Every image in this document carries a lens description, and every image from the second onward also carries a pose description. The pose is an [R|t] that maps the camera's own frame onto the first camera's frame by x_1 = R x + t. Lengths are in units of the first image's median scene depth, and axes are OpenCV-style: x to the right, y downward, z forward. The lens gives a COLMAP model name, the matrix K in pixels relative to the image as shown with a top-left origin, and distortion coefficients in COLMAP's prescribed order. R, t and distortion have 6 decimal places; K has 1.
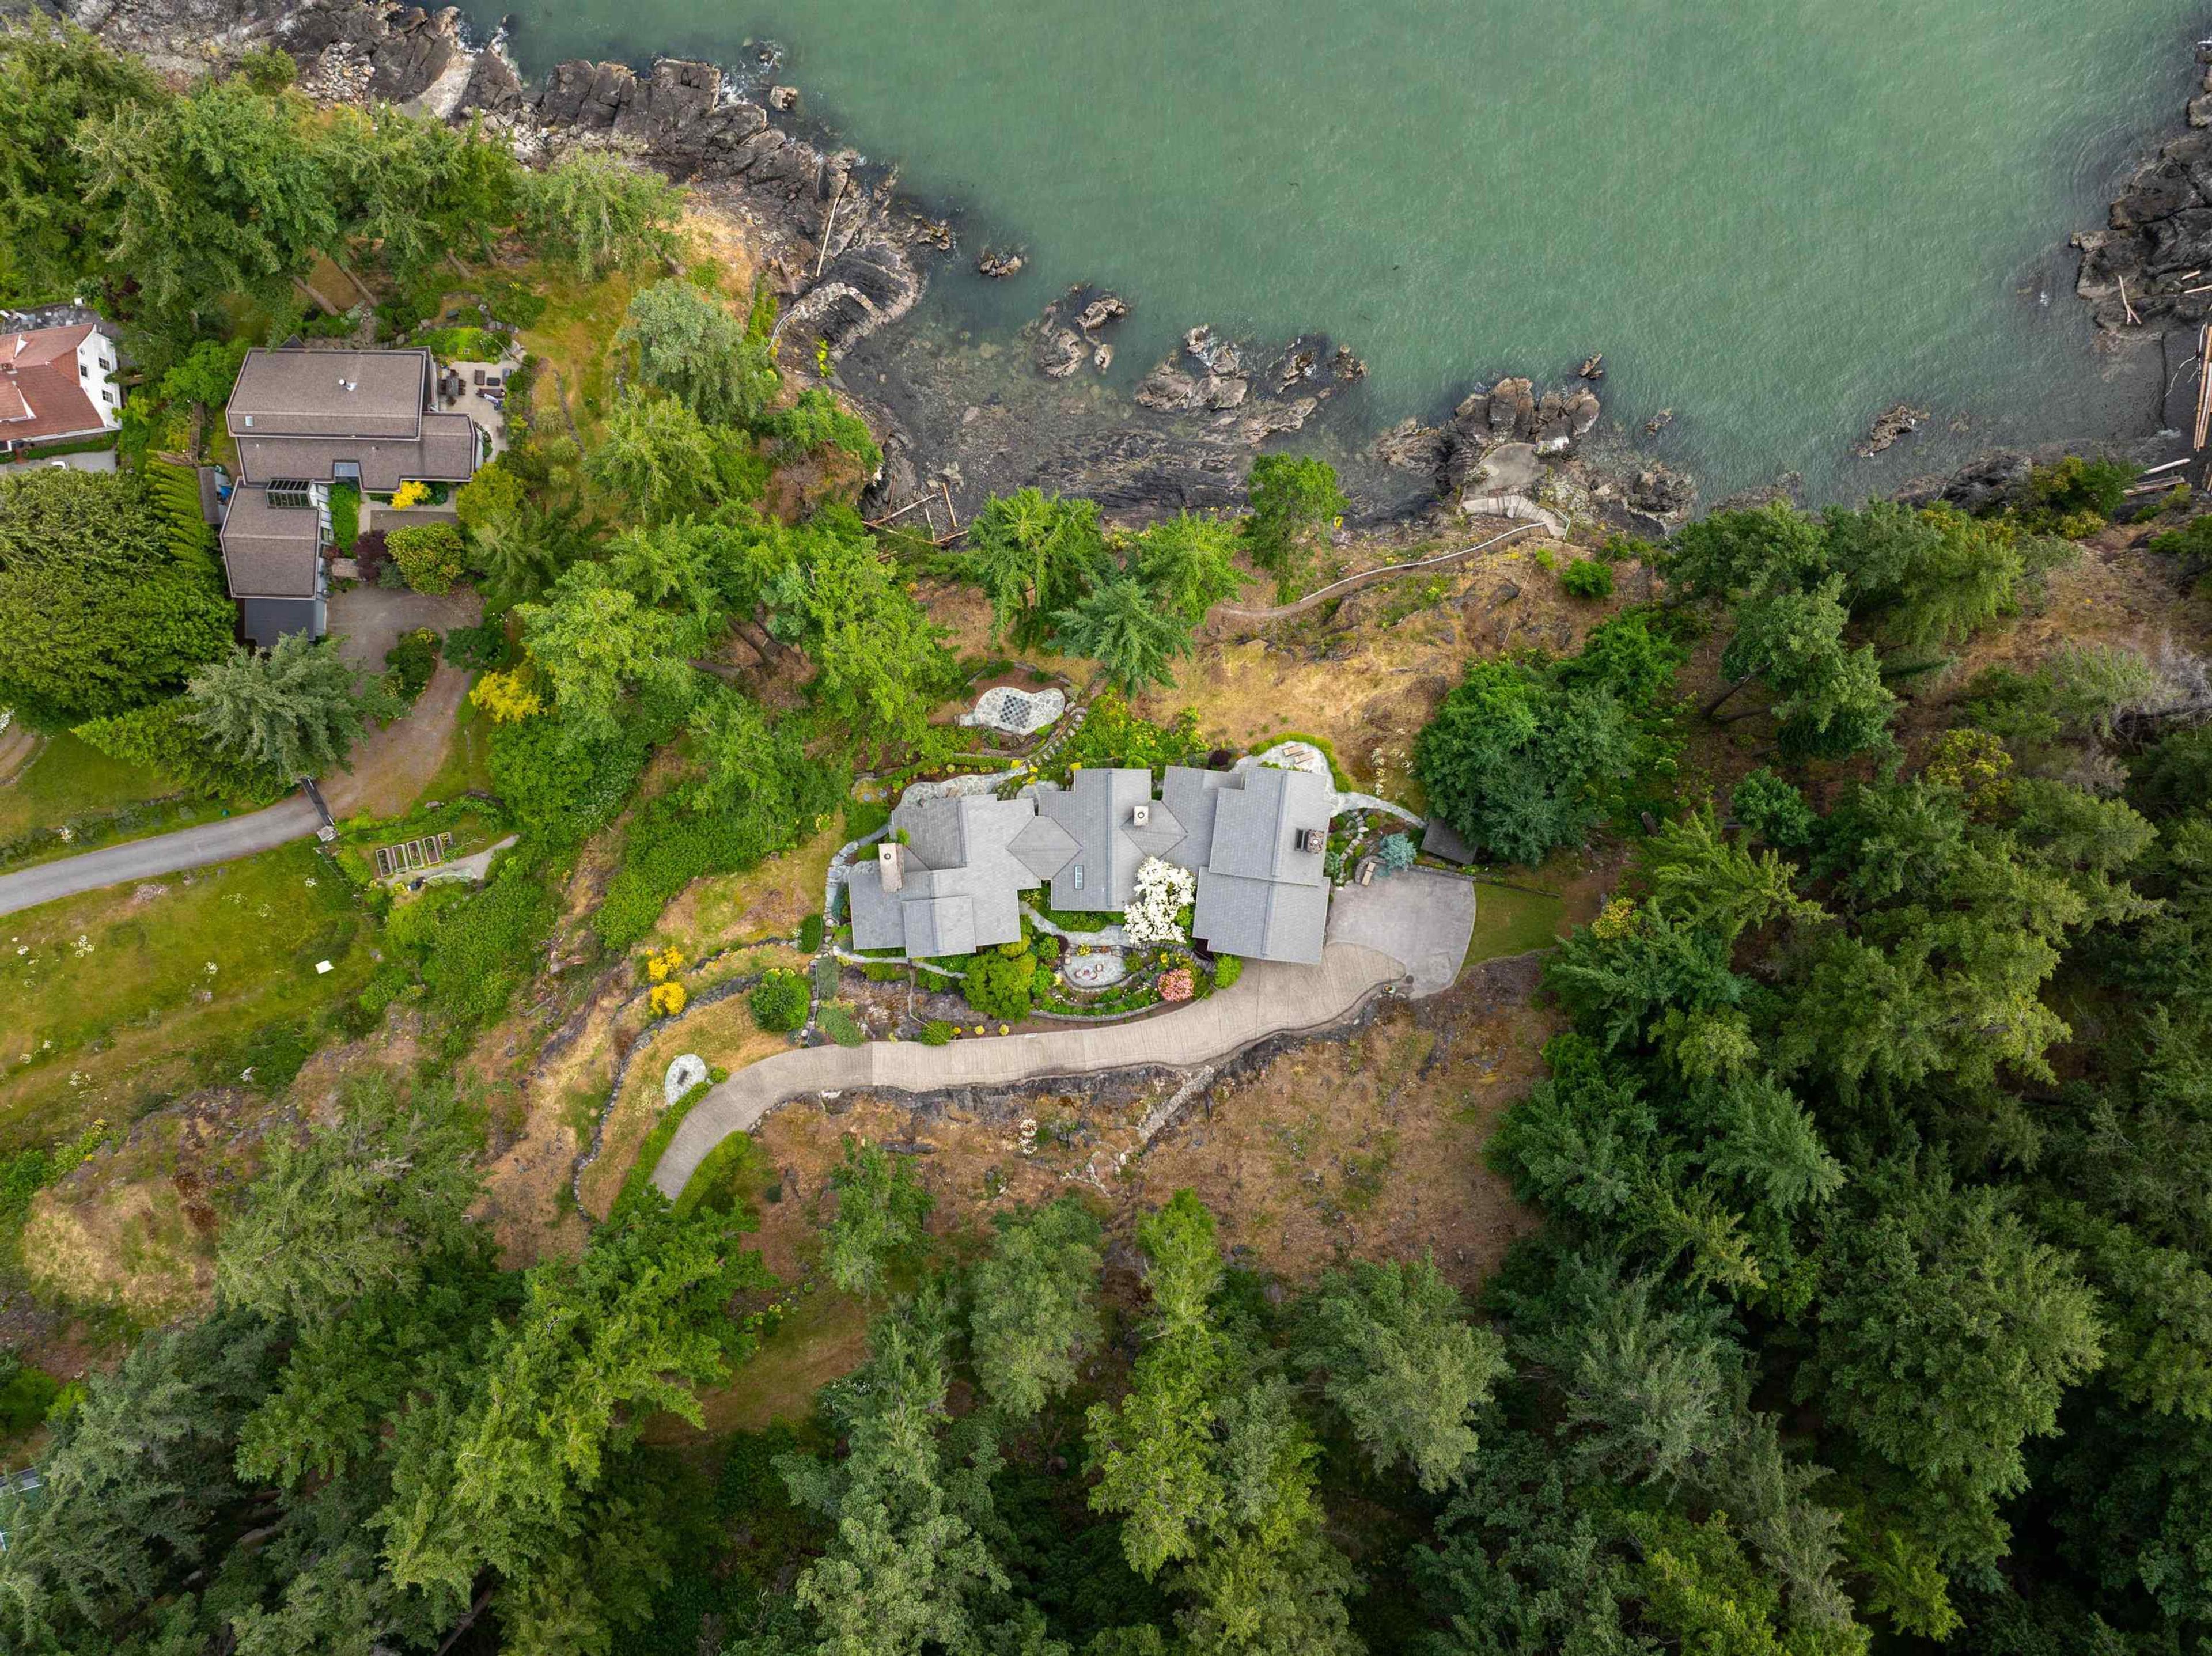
lens RADIAL K [[1550.9, 0, 1106.4], [0, 1550.9, 827.2], [0, 0, 1]] dist [-0.033034, 0.001757]
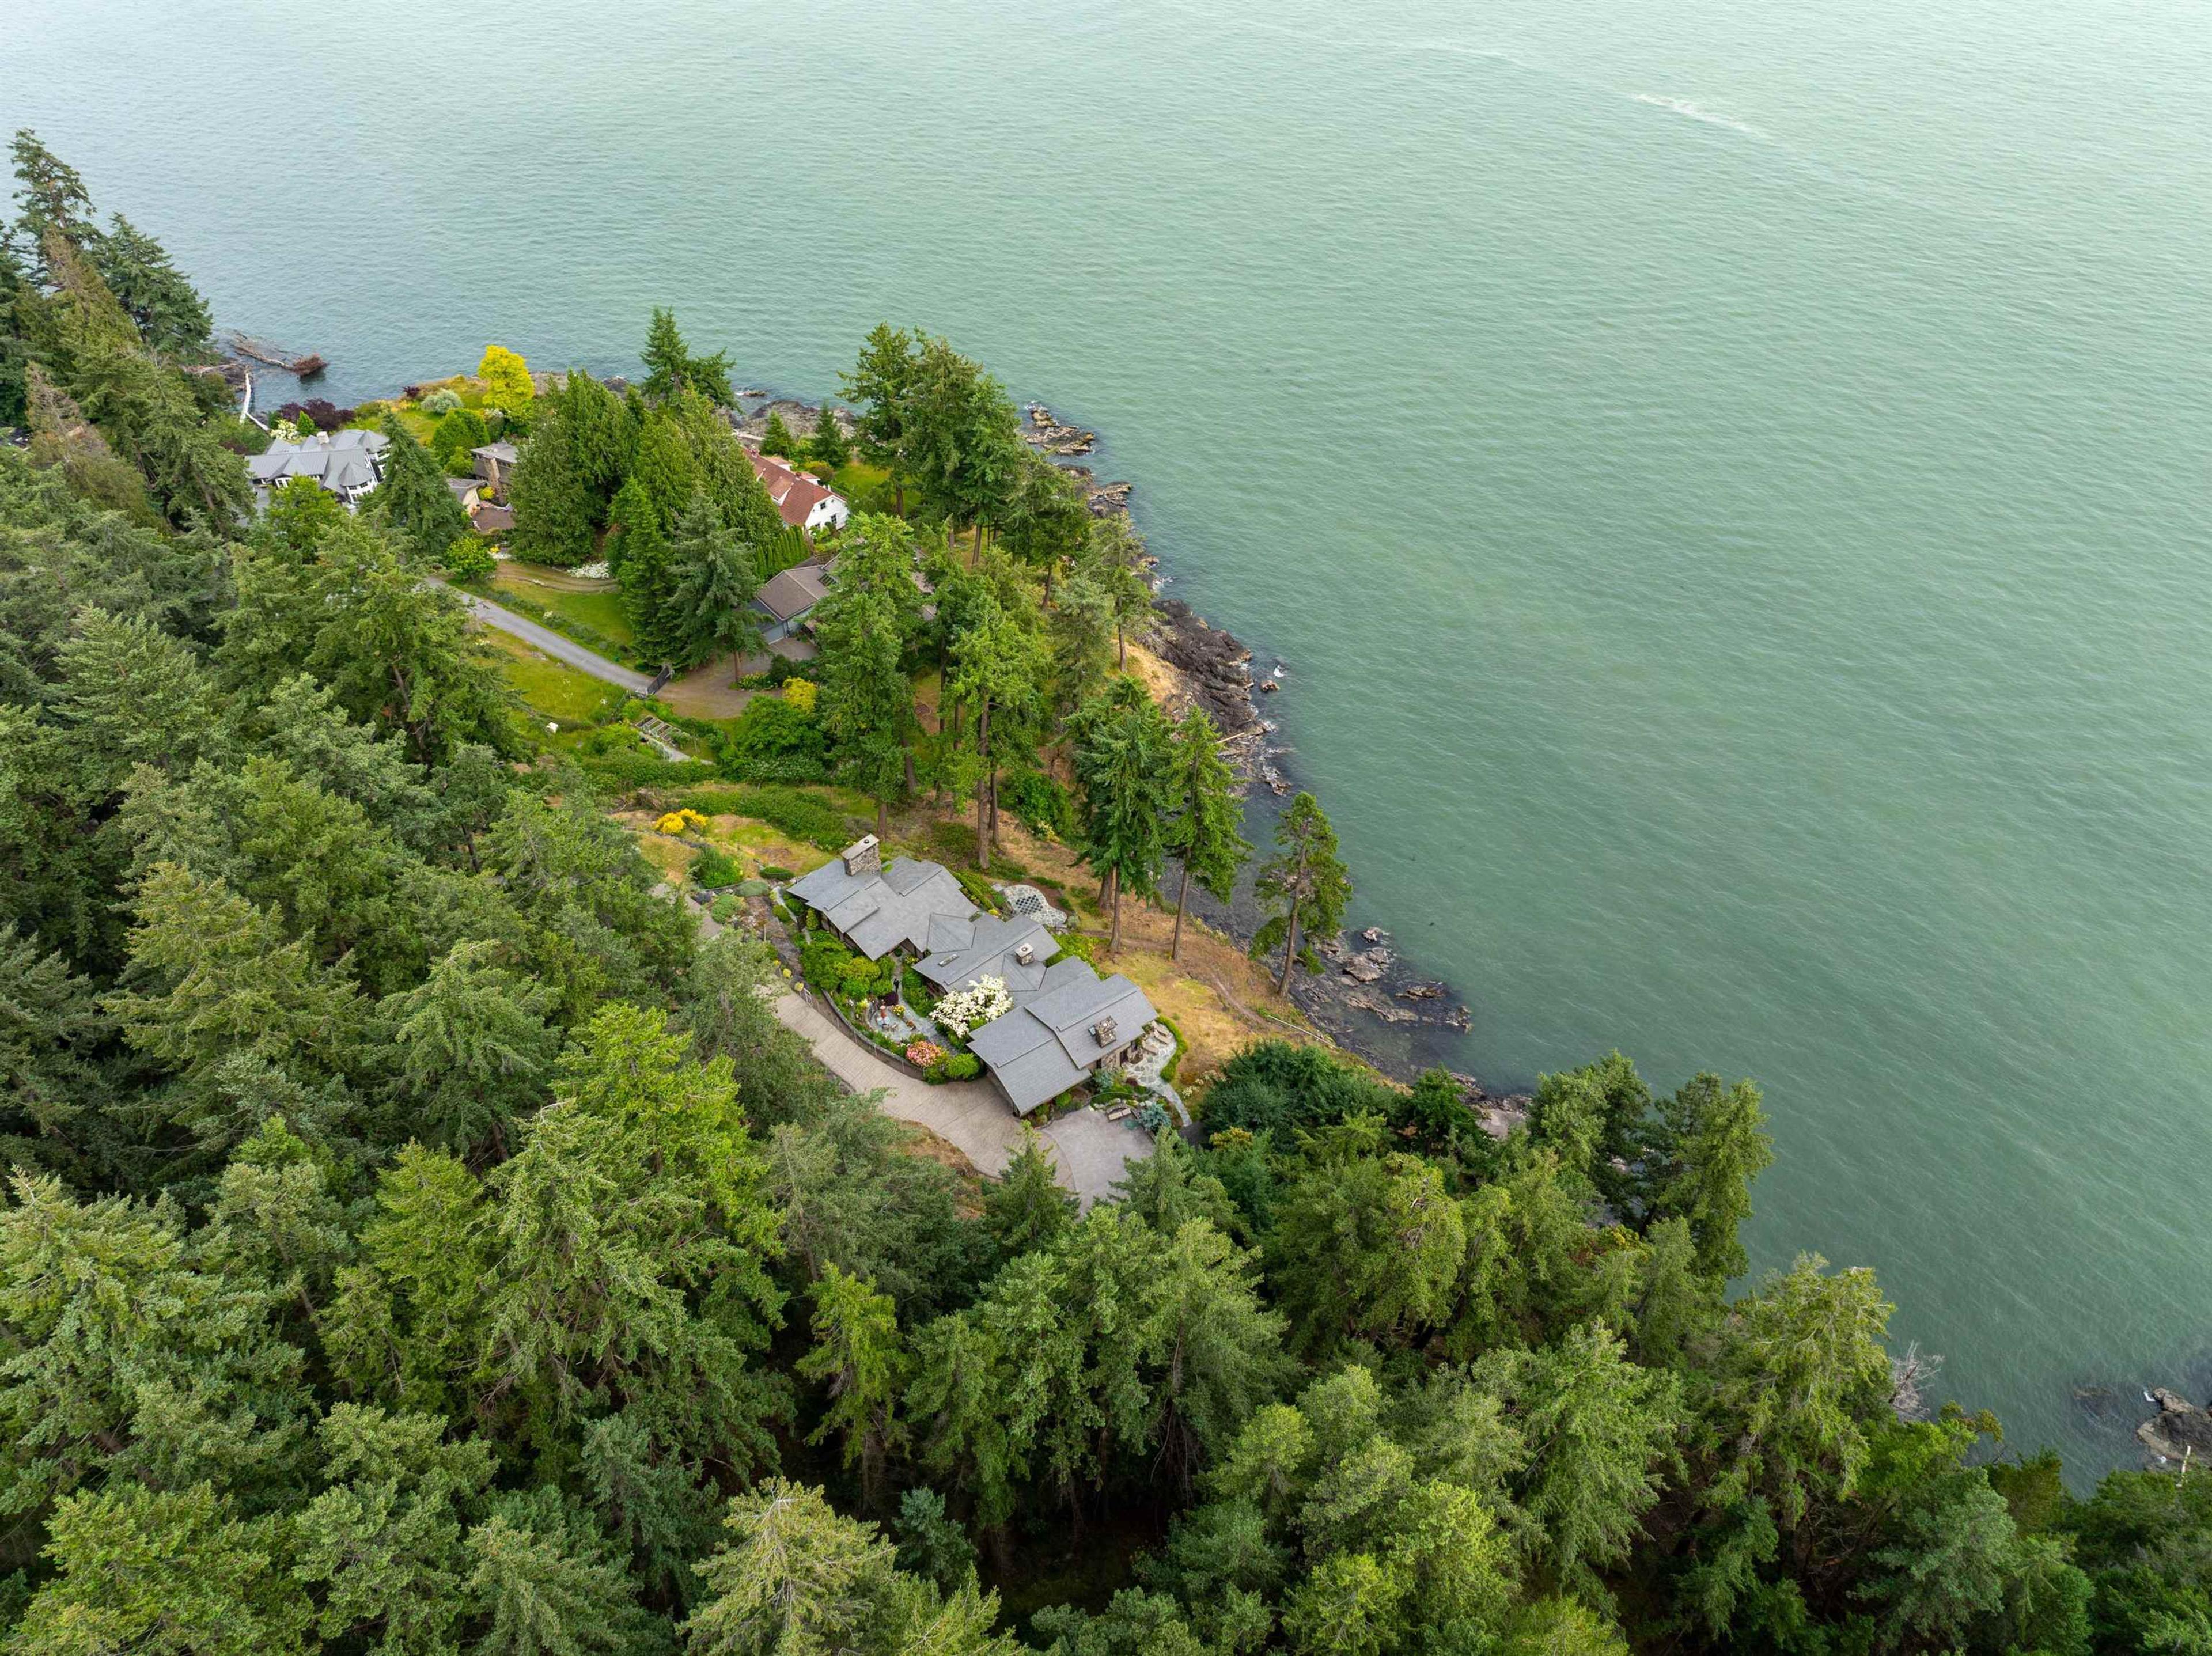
lens RADIAL K [[1550.9, 0, 1105.9], [0, 1550.9, 826.6], [0, 0, 1]] dist [-0.033034, 0.001757]
pose [[0.661557, 0.533994, -0.526491, 0.567901], [-0.749799, 0.459802, -0.475797, 0.414524], [-0.011992, 0.709530, 0.704574, 0.116426]]
